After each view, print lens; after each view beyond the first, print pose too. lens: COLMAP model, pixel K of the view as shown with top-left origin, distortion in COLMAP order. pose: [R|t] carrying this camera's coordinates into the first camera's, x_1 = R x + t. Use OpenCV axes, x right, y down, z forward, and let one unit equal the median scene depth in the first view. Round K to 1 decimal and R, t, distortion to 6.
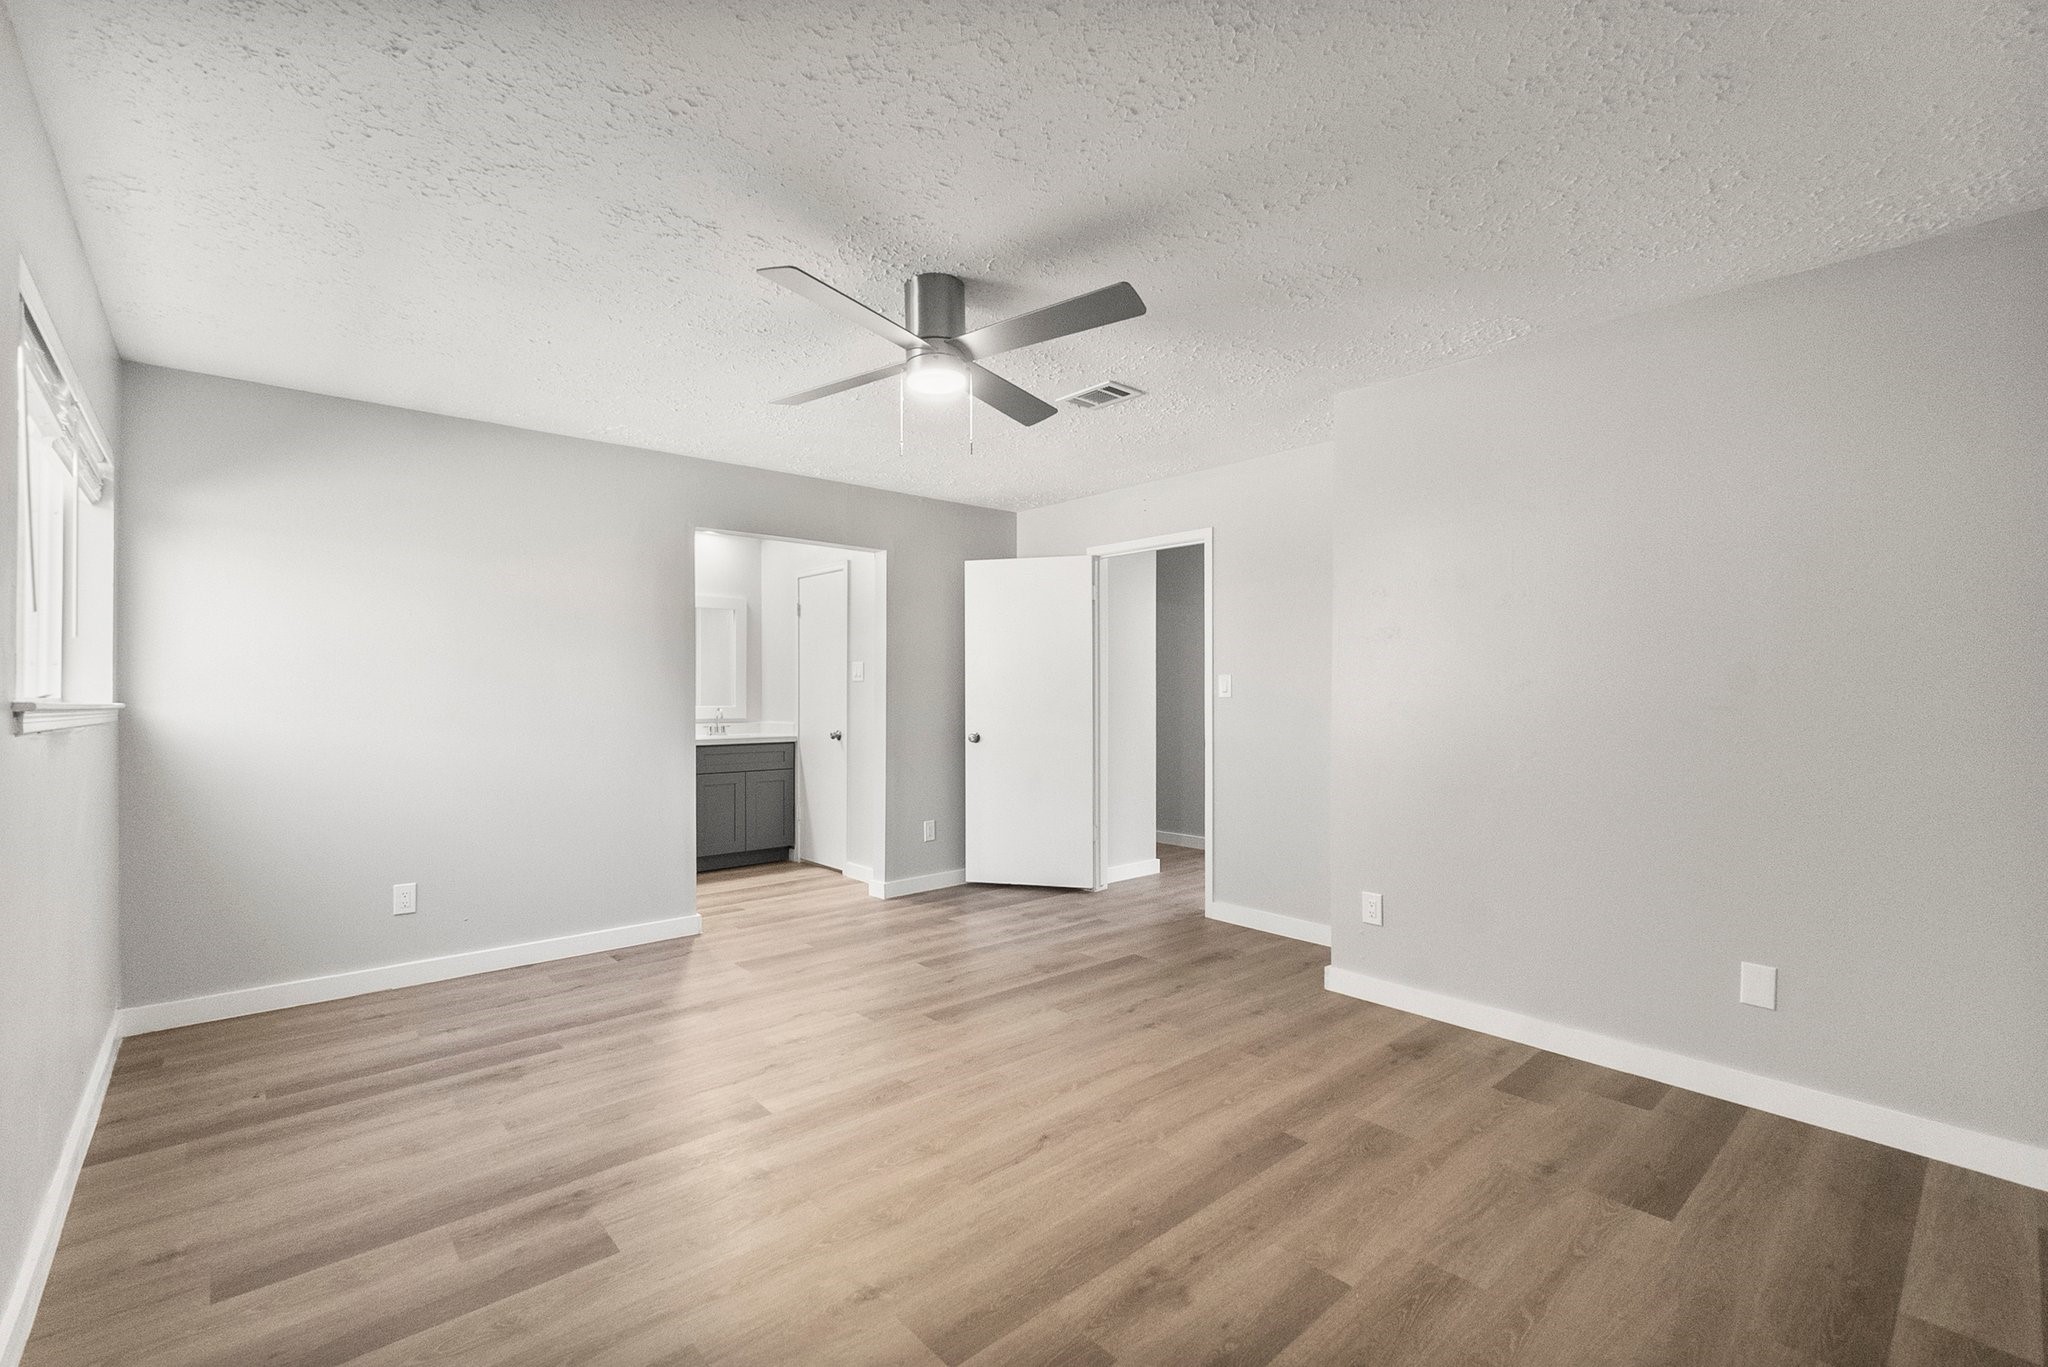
lens RADIAL K [[889.8, 0, 966.9], [0, 889.8, 688.0], [0, 0, 1]] dist [0.000244, 0.001770]
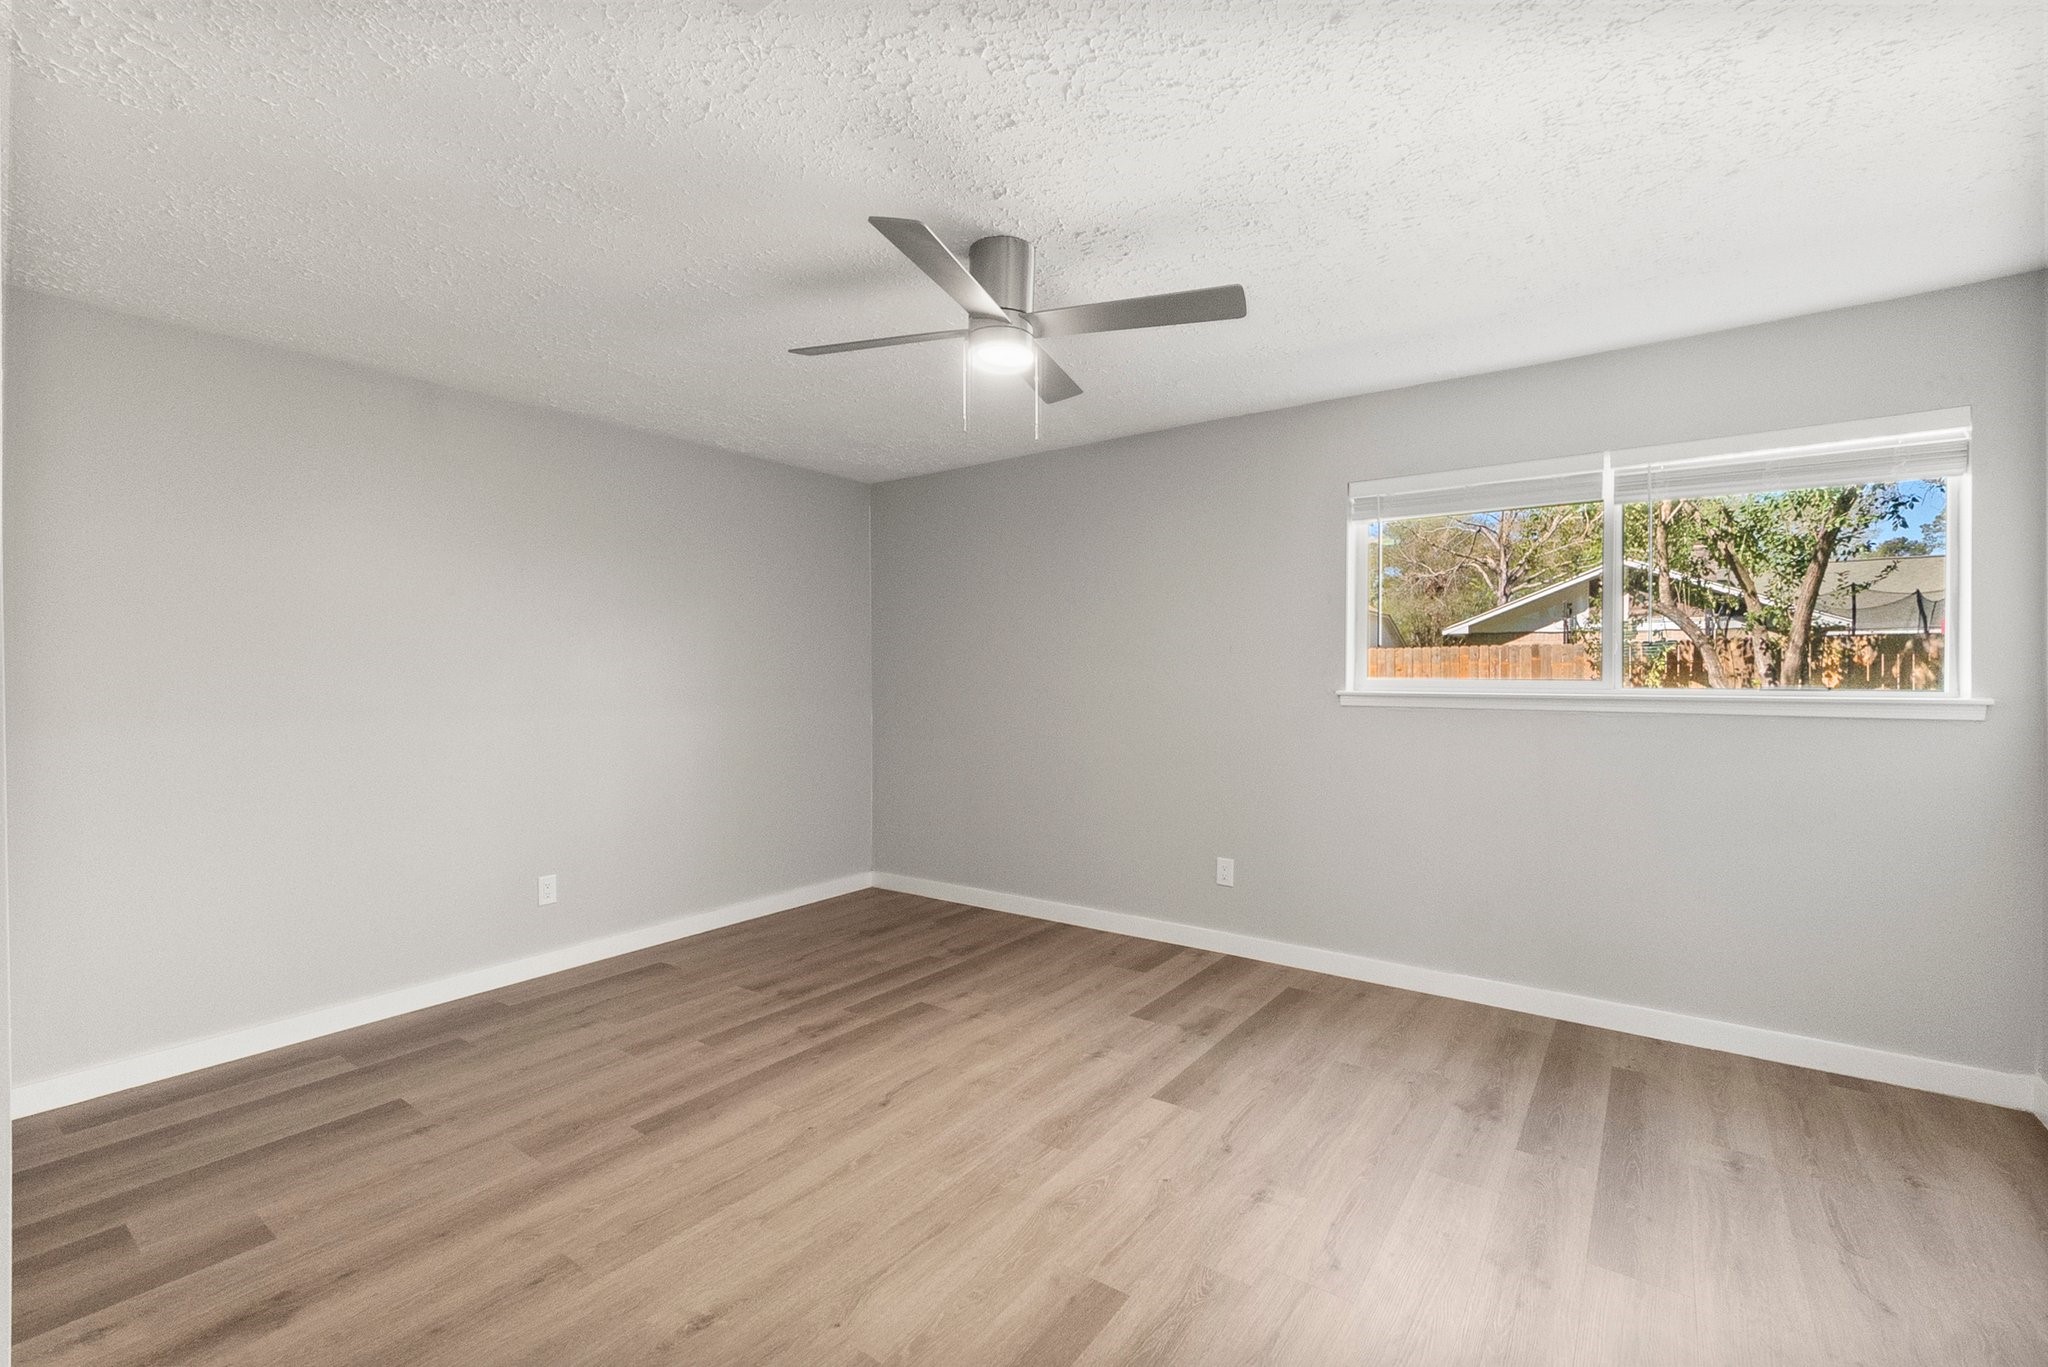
lens RADIAL K [[889.8, 0, 993.0], [0, 889.8, 691.3], [0, 0, 1]] dist [0.000244, 0.001770]
pose [[-0.971313, 0.005967, -0.237729, 0.181037], [0.004924, 0.999975, 0.004980, 0.000999], [0.237753, 0.003667, -0.971319, 1.766041]]
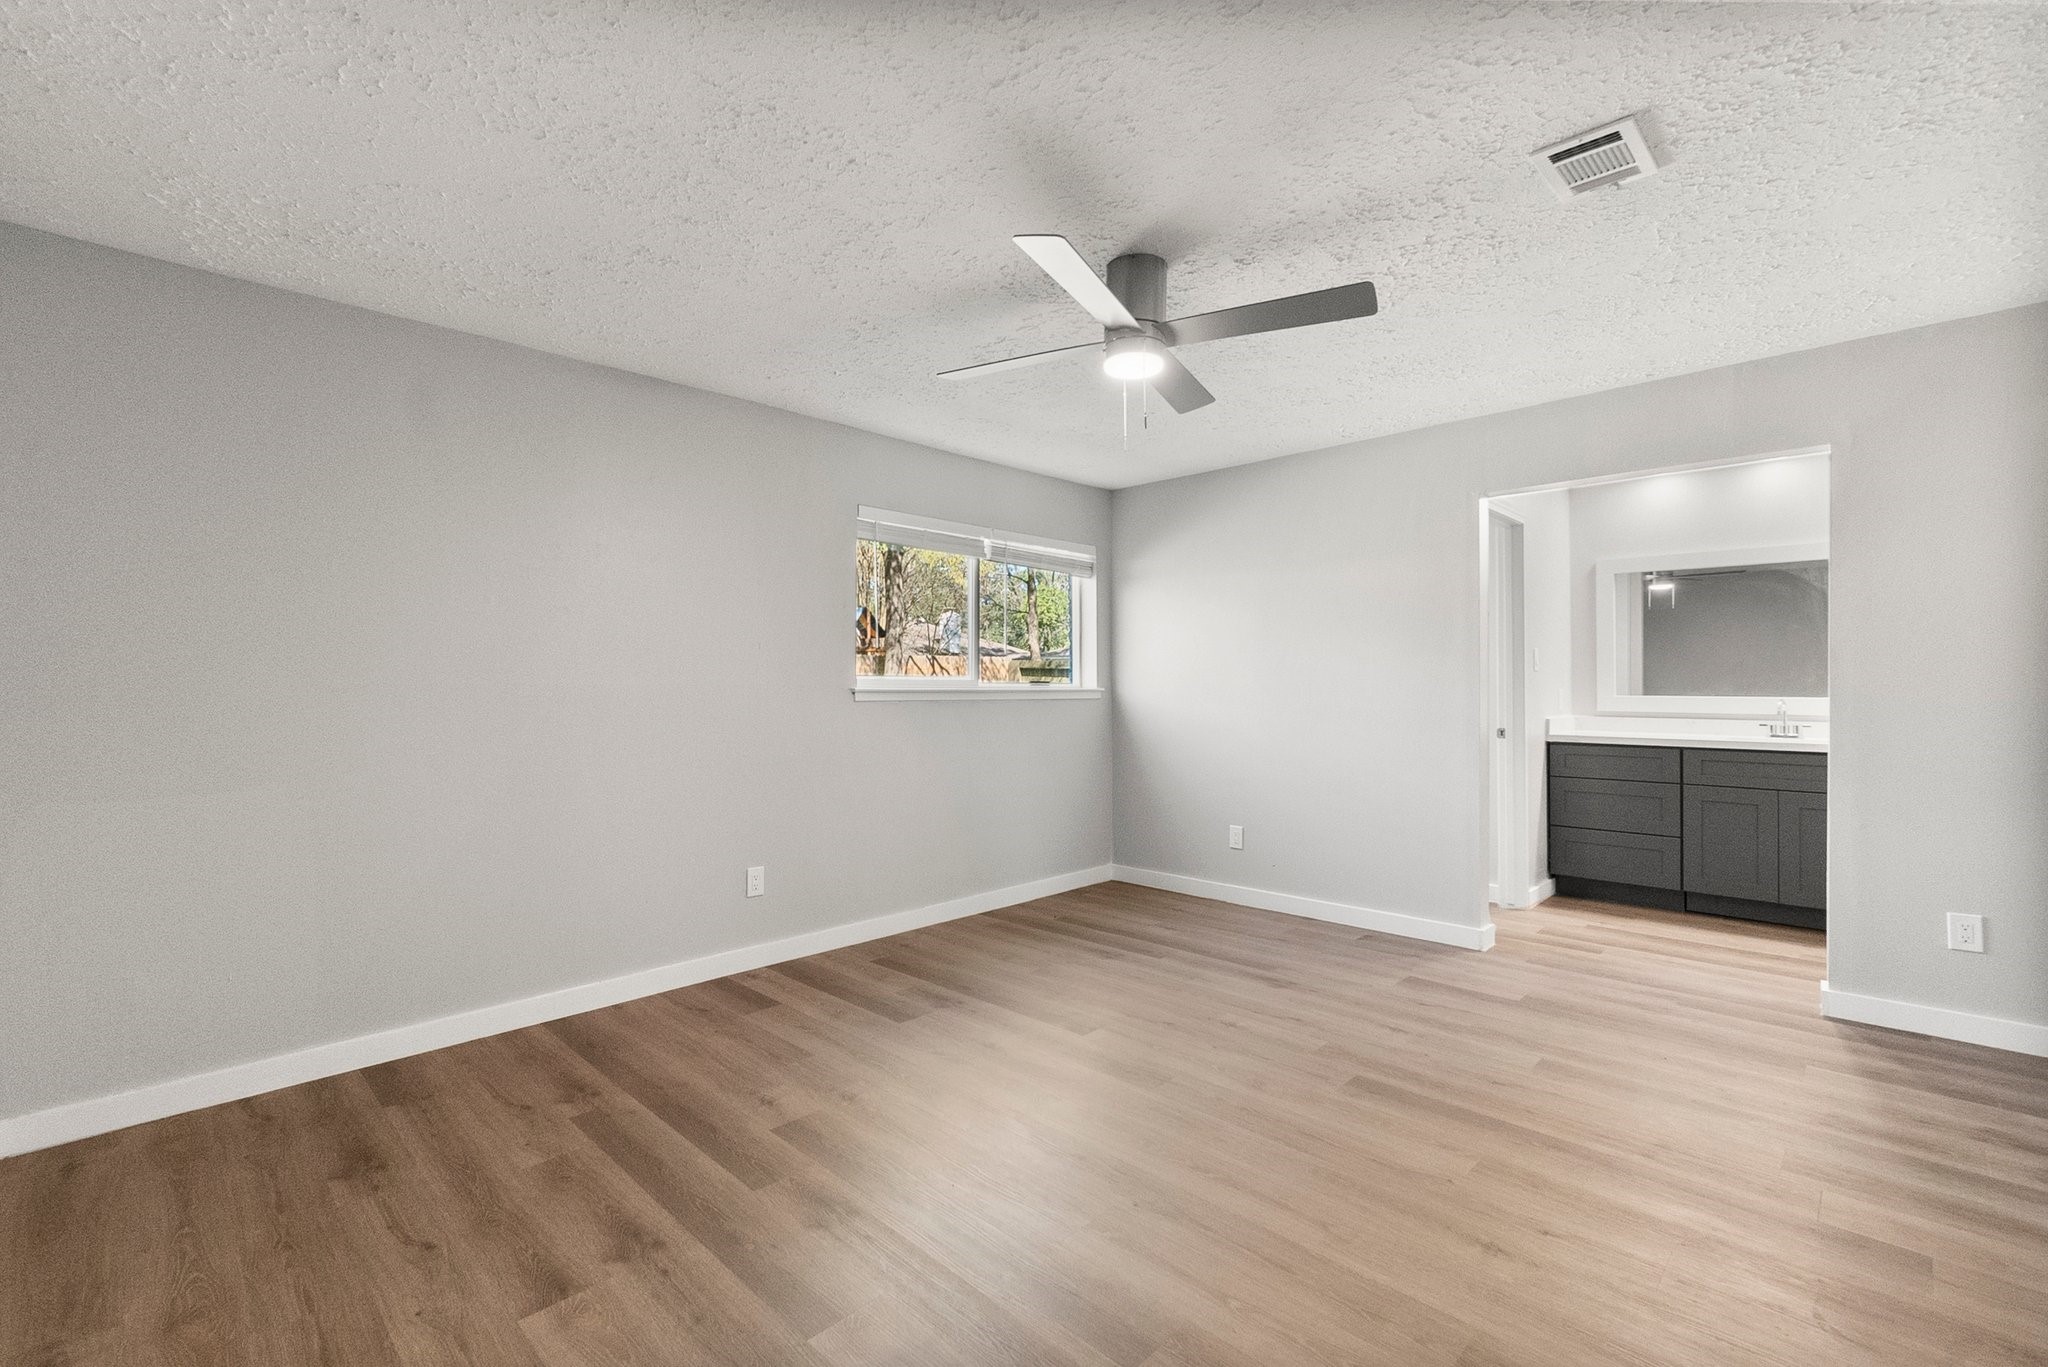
lens RADIAL K [[889.8, 0, 1007.8], [0, 889.8, 686.3], [0, 0, 1]] dist [0.000244, 0.001770]
pose [[0.095218, 0.004931, -0.995444, 0.865019], [0.012069, 0.999909, 0.006108, 0.000317], [0.995383, -0.012596, 0.095149, 0.715459]]
